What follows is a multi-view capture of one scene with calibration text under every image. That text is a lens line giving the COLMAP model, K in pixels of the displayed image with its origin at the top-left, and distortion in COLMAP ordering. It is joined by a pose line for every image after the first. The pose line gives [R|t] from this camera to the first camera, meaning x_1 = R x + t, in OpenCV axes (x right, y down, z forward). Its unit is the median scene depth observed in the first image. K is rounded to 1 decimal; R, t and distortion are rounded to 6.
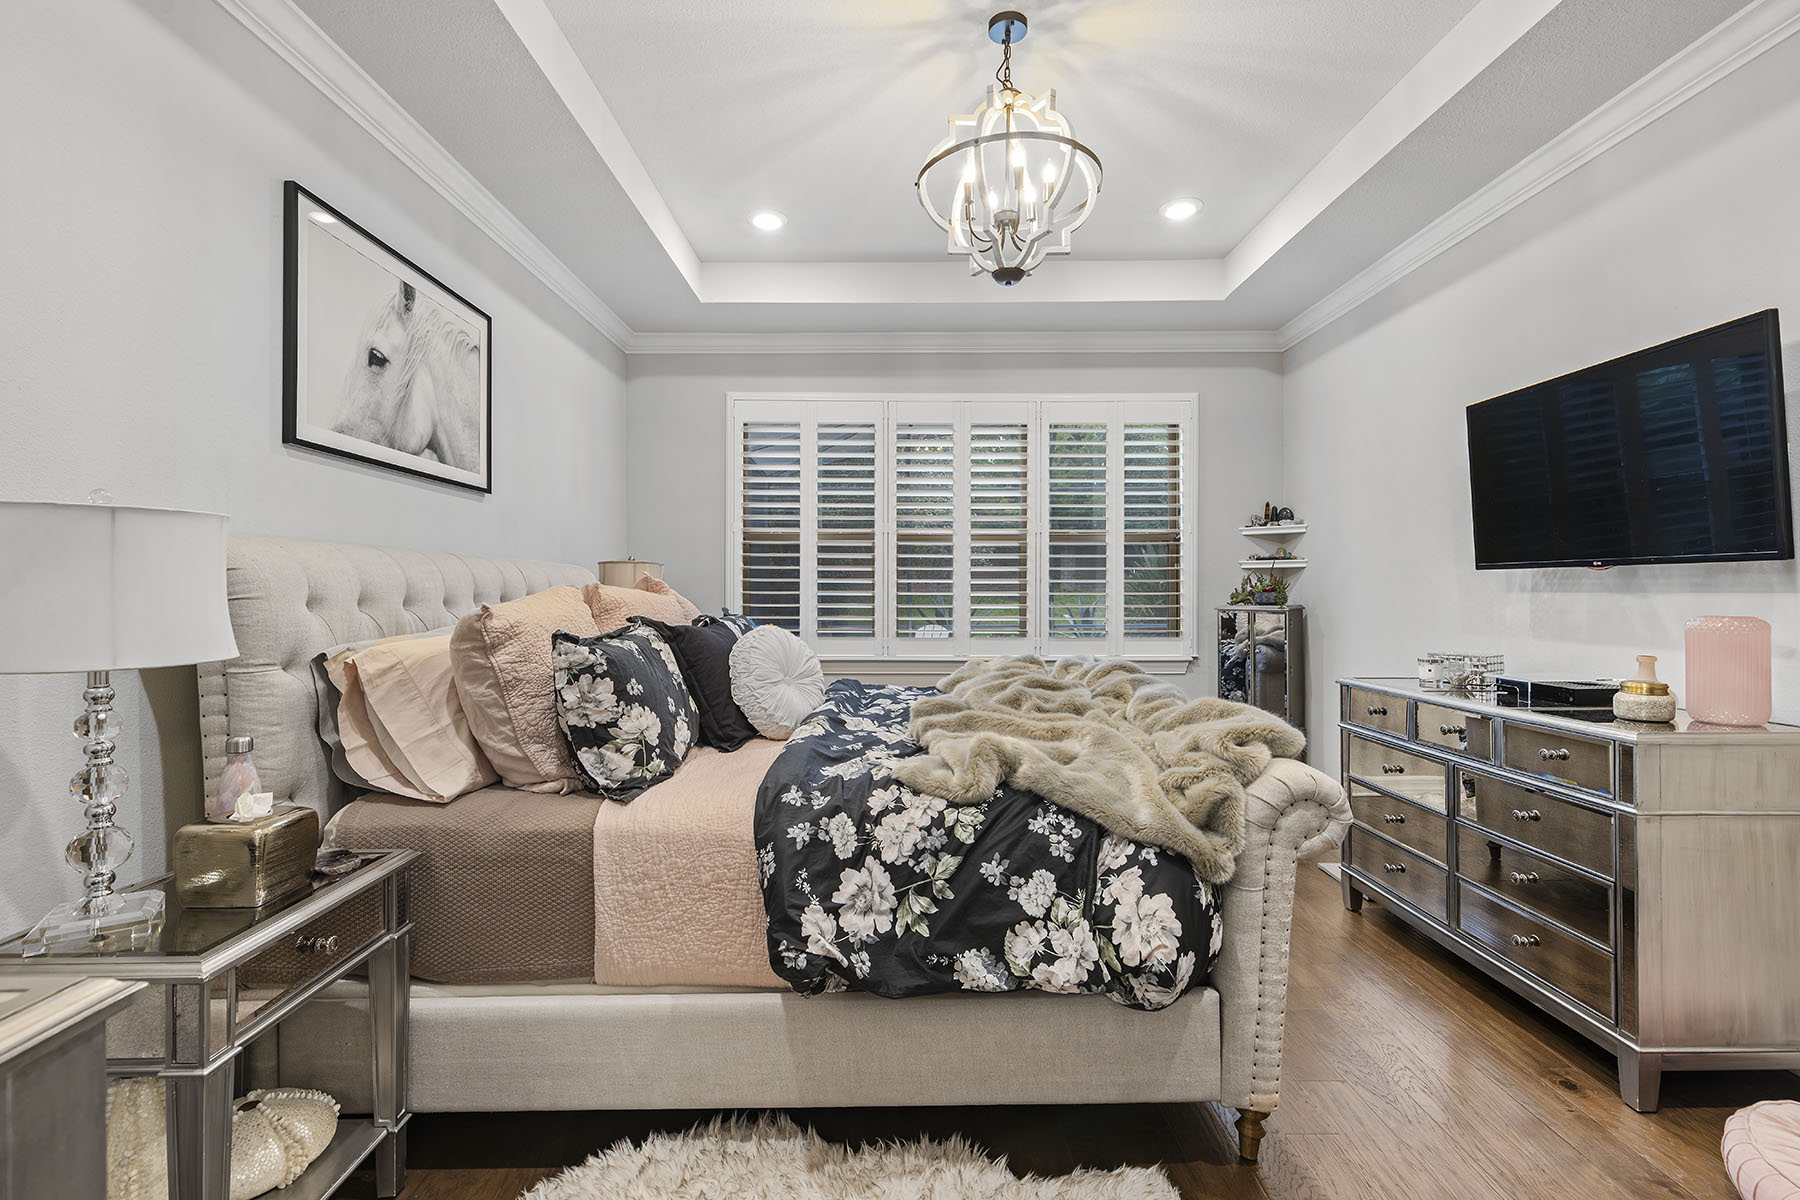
lens RADIAL K [[812.5, 0, 900.0], [0, 812.5, 600.0], [0, 0, 1]] dist [0.007031, -0.000051]
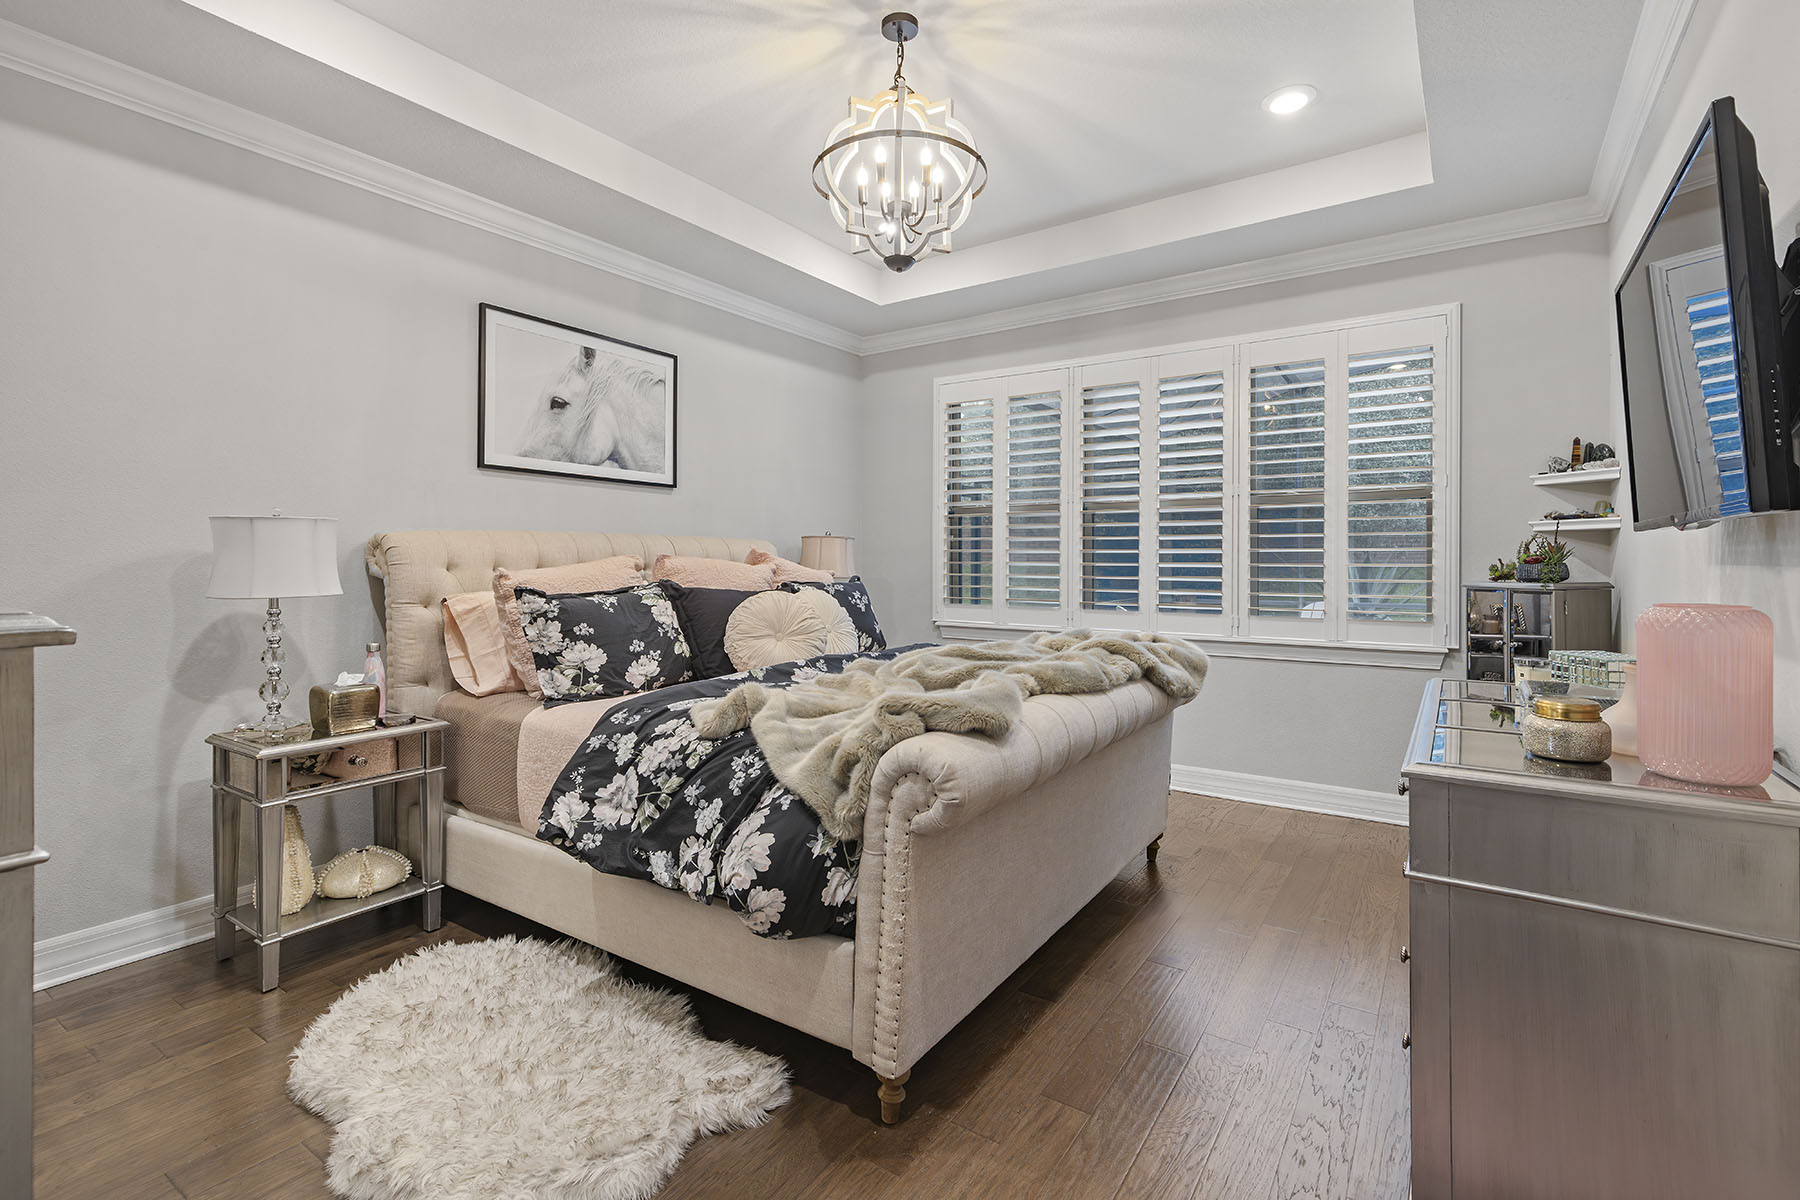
lens RADIAL K [[835.4, 0, 899.3], [0, 835.4, 570.5], [0, 0, 1]] dist [0.014738, 0.000069]
pose [[0.817744, 0.009122, -0.575510, 0.970772], [-0.009205, 0.999954, 0.002771, -0.002733], [0.575509, 0.003032, 0.817790, 0.143758]]
